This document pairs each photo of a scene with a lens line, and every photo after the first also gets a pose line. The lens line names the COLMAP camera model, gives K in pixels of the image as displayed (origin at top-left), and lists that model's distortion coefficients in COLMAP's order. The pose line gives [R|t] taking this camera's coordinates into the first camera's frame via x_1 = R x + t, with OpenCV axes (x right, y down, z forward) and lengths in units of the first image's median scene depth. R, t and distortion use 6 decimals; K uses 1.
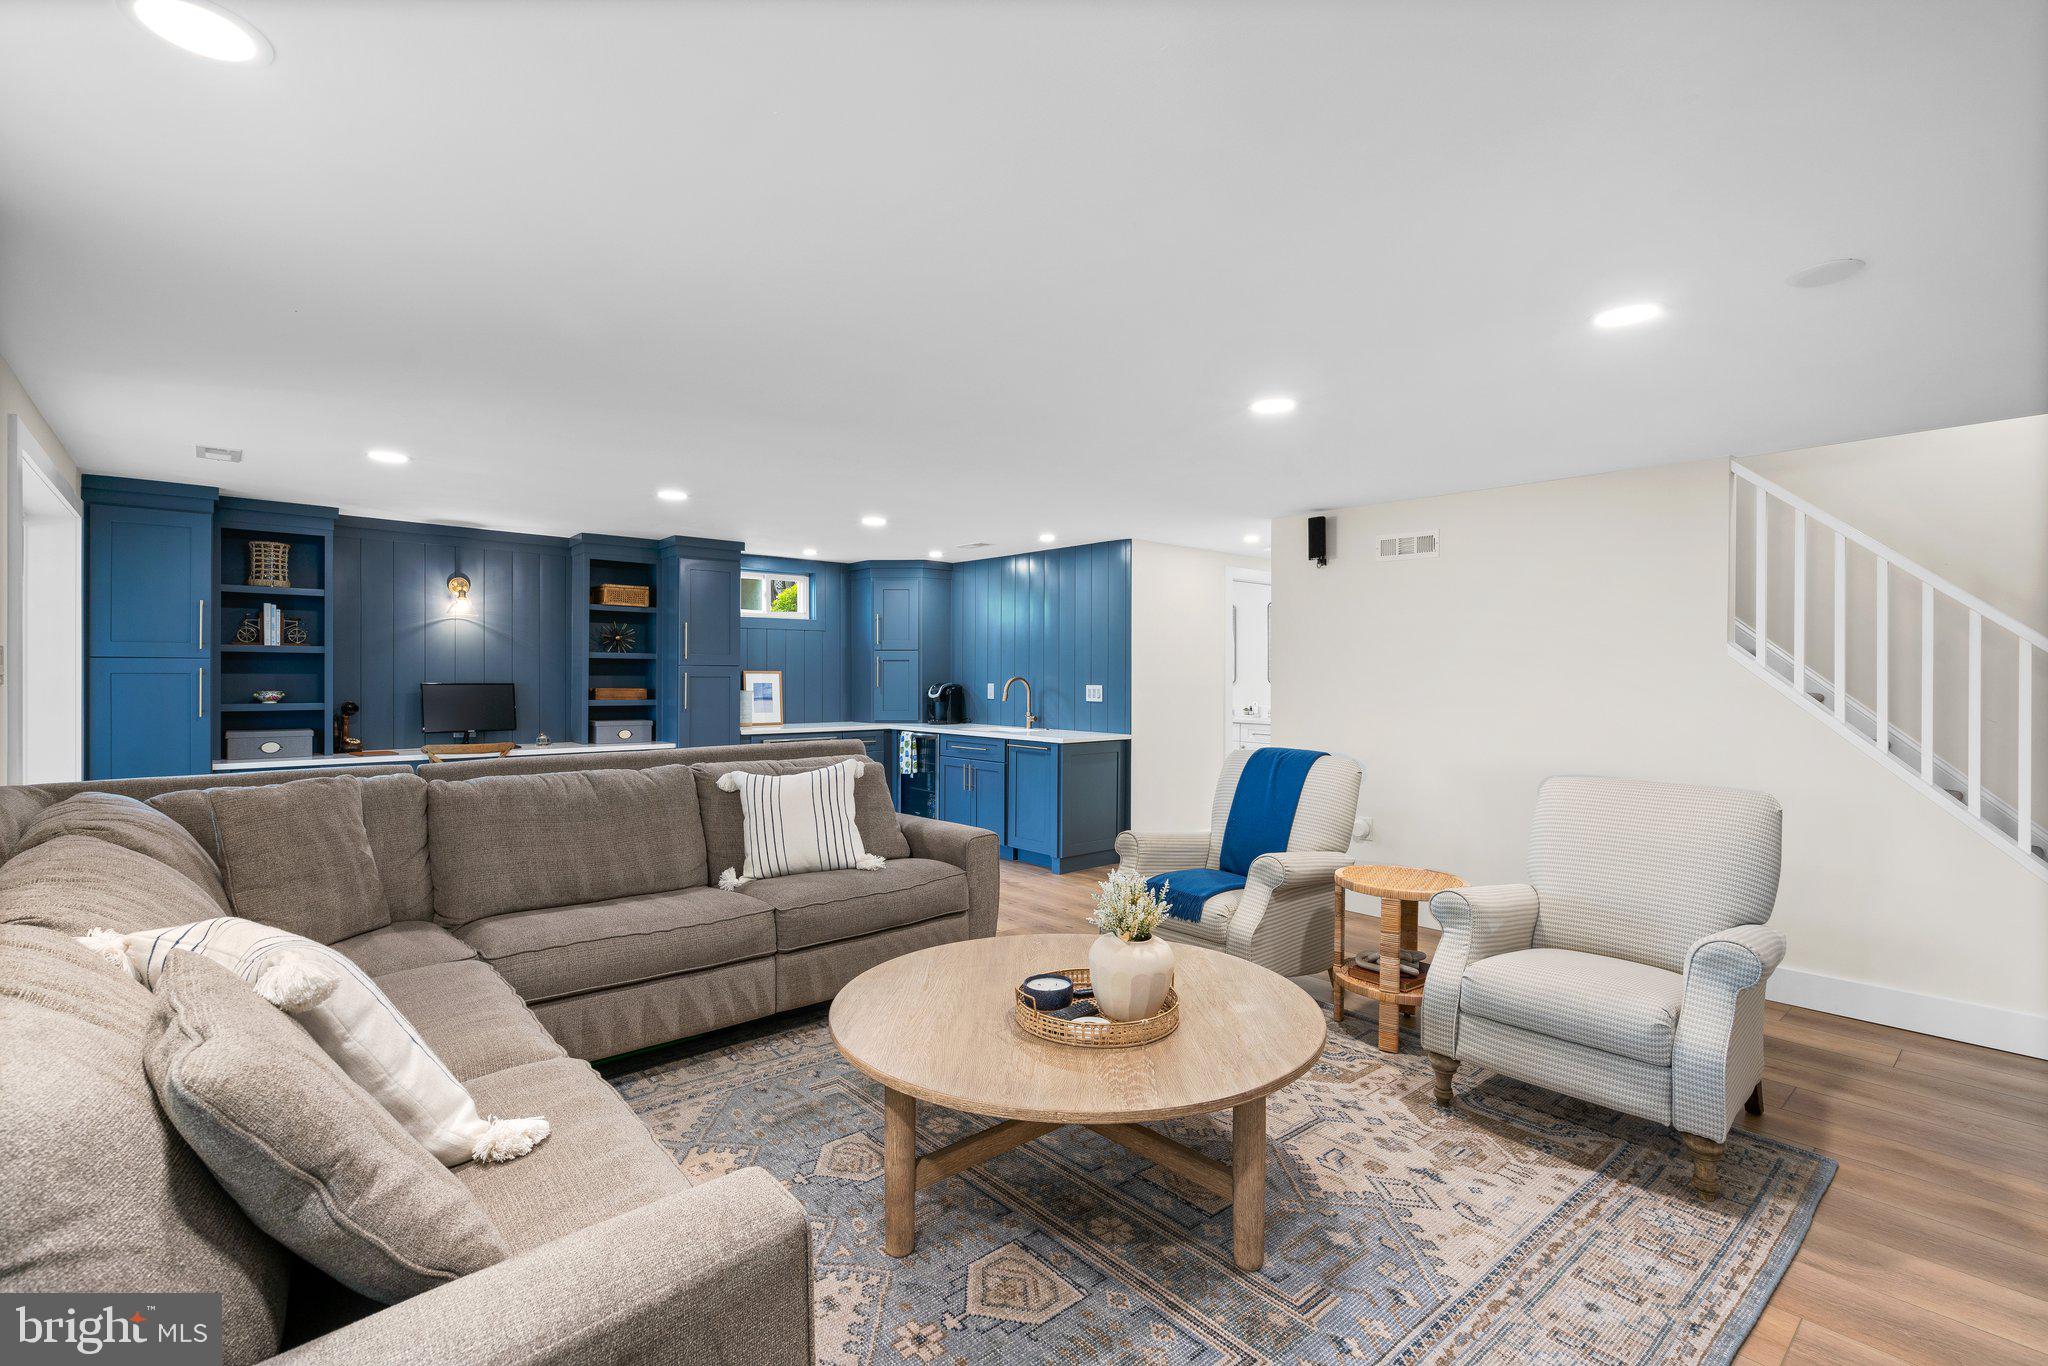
lens RADIAL K [[940.6, 0, 1010.6], [0, 940.6, 675.1], [0, 0, 1]] dist [-0.007841, 0.004998]
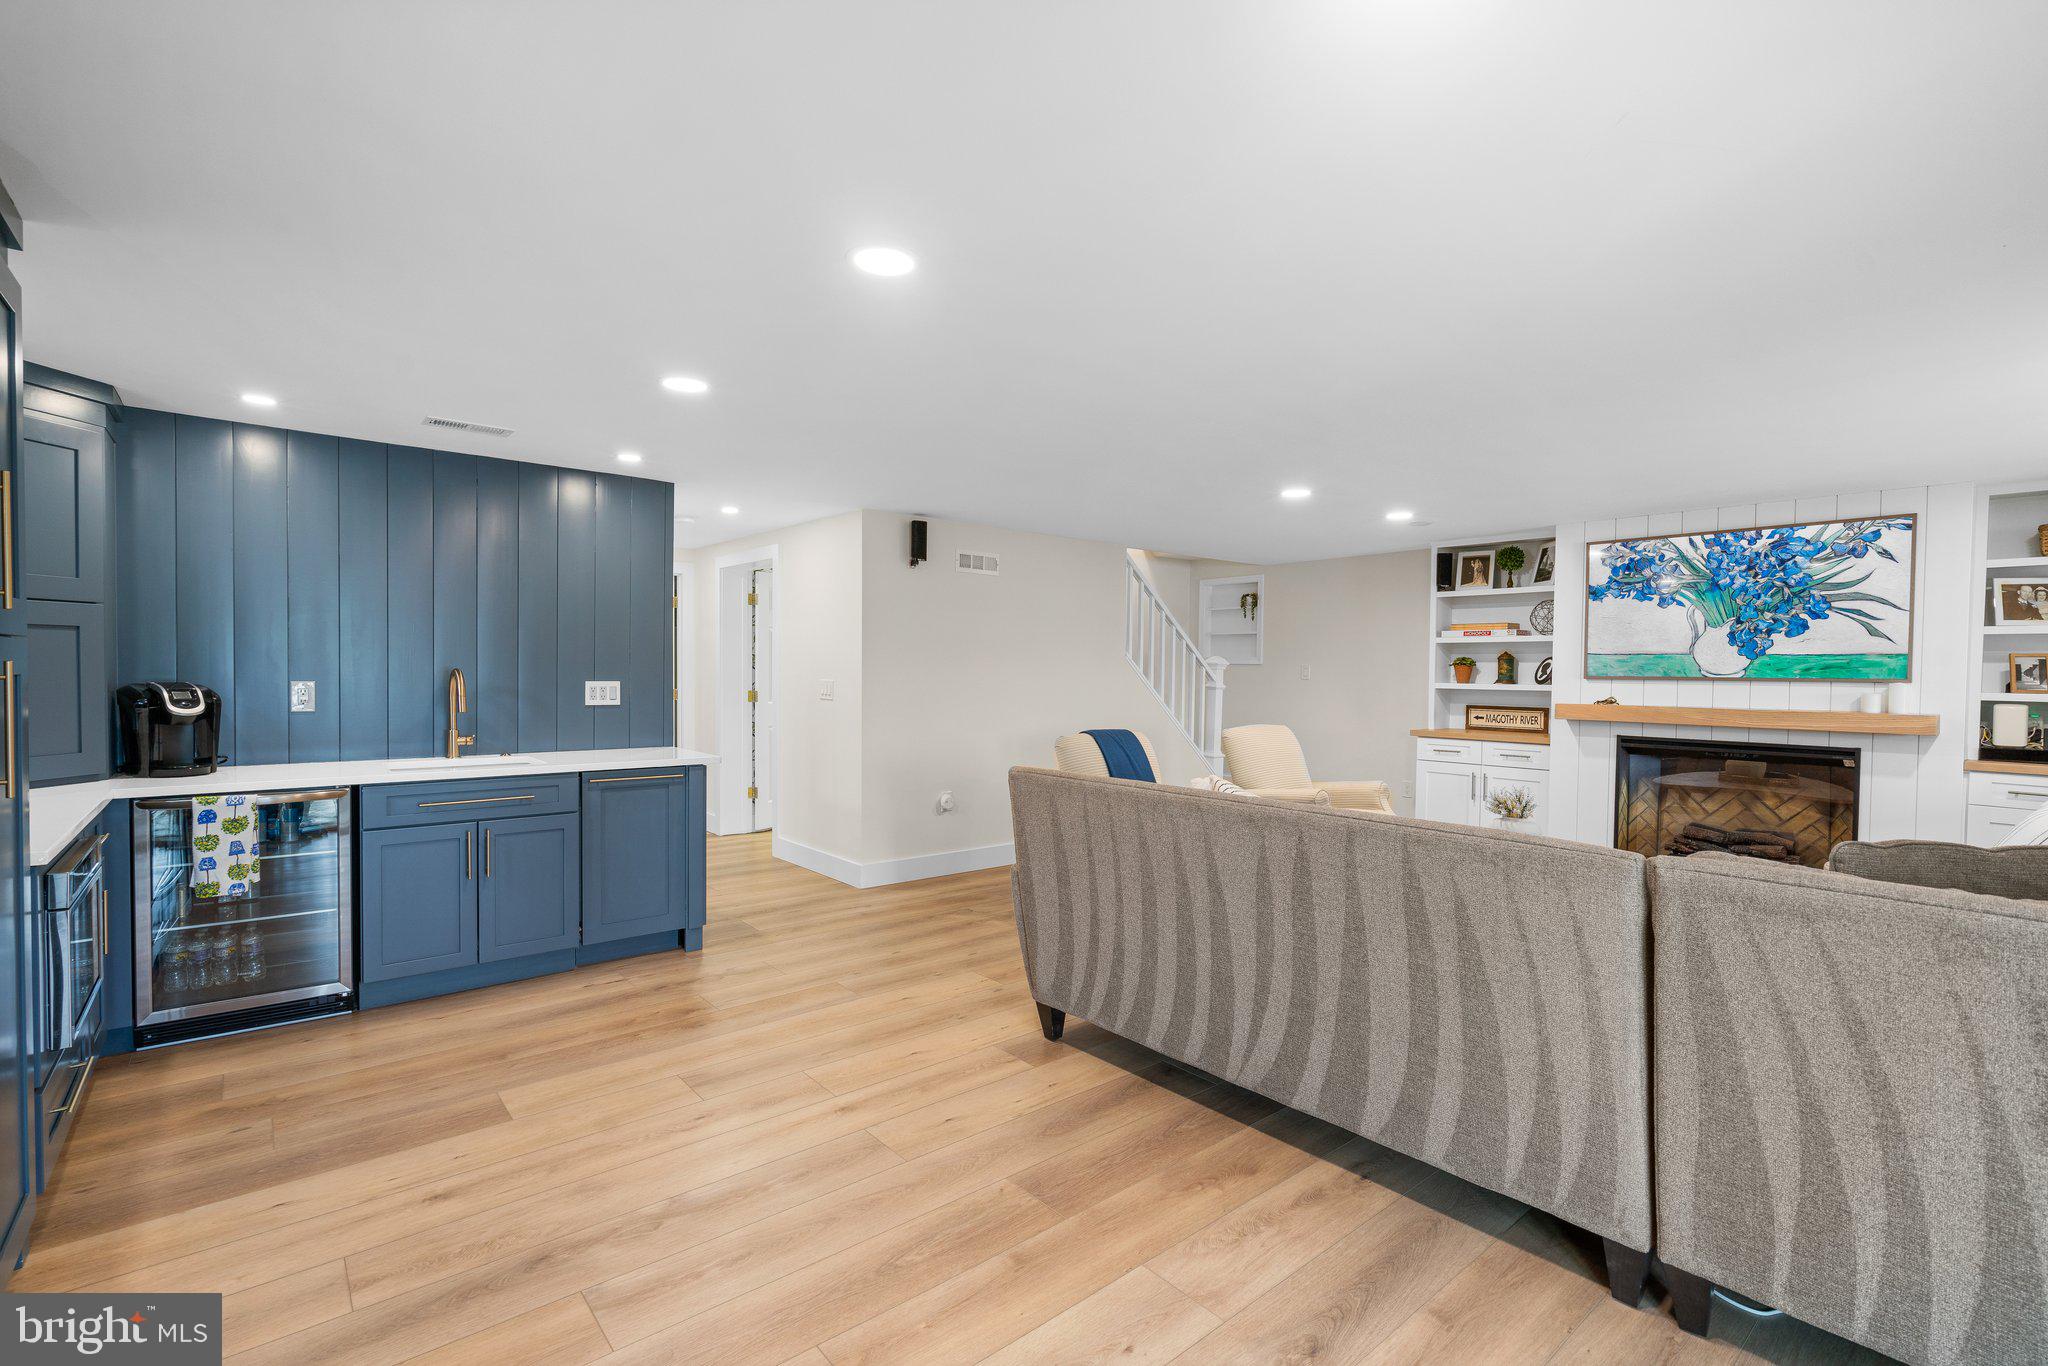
lens RADIAL K [[940.6, 0, 1035.7], [0, 940.6, 696.6], [0, 0, 1]] dist [-0.007841, 0.004998]
pose [[0.002661, -0.035155, 0.999378, -0.610388], [-0.008314, 0.999347, 0.035176, -0.005332], [-0.999962, -0.008402, 0.002367, 0.697375]]
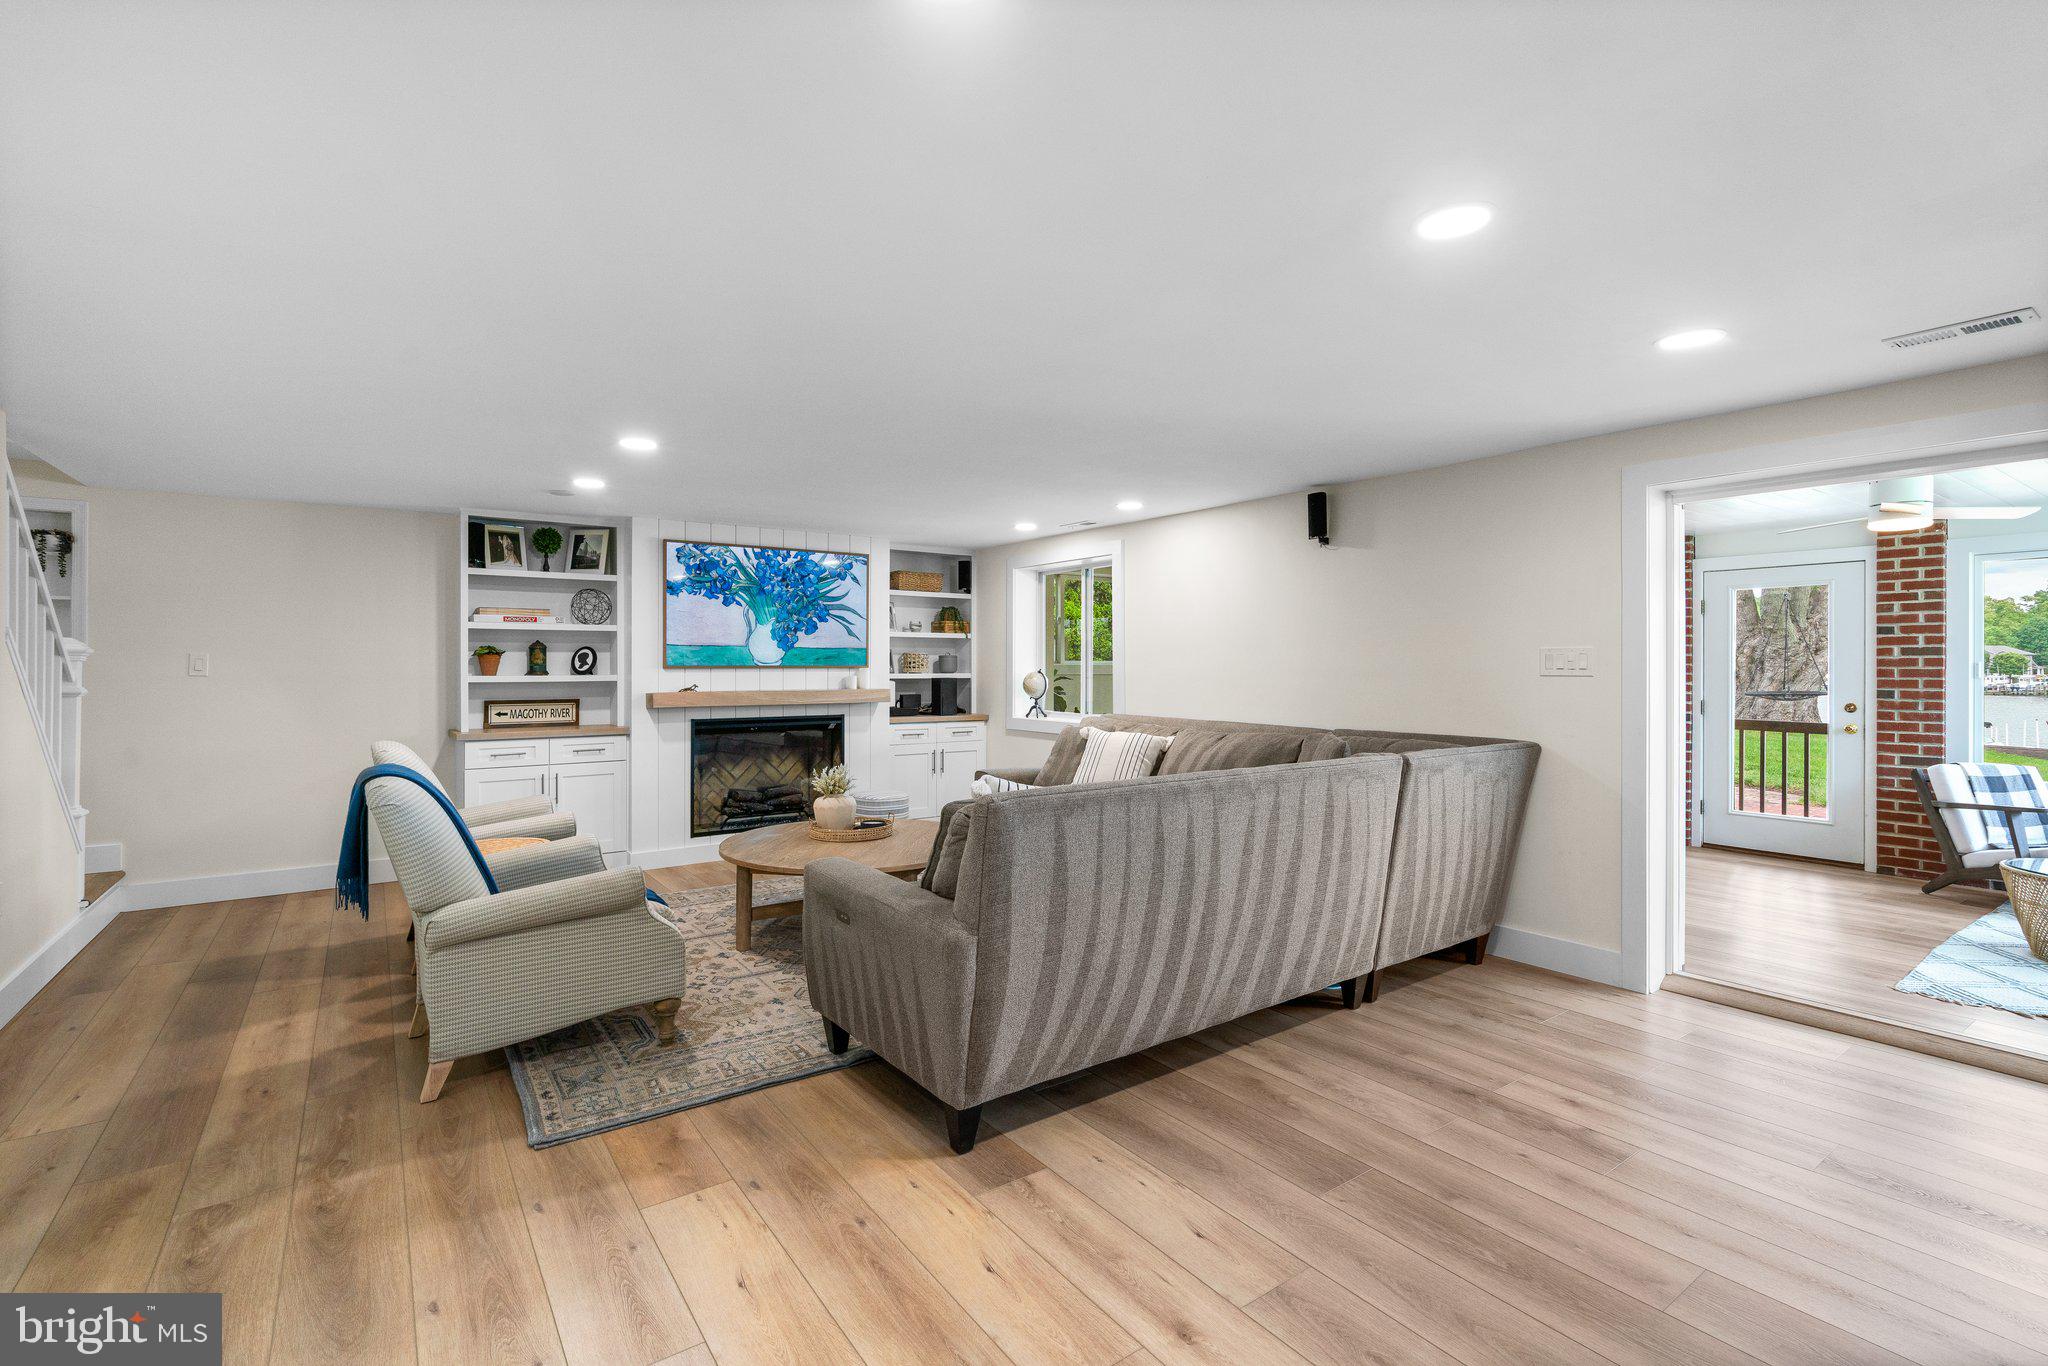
lens RADIAL K [[940.6, 0, 1006.5], [0, 940.6, 669.1], [0, 0, 1]] dist [-0.007841, 0.004998]
pose [[-0.996705, -0.005792, 0.080901, -0.148859], [-0.005296, 0.999966, 0.006342, -0.002347], [-0.080935, 0.005892, -0.996702, 1.075216]]
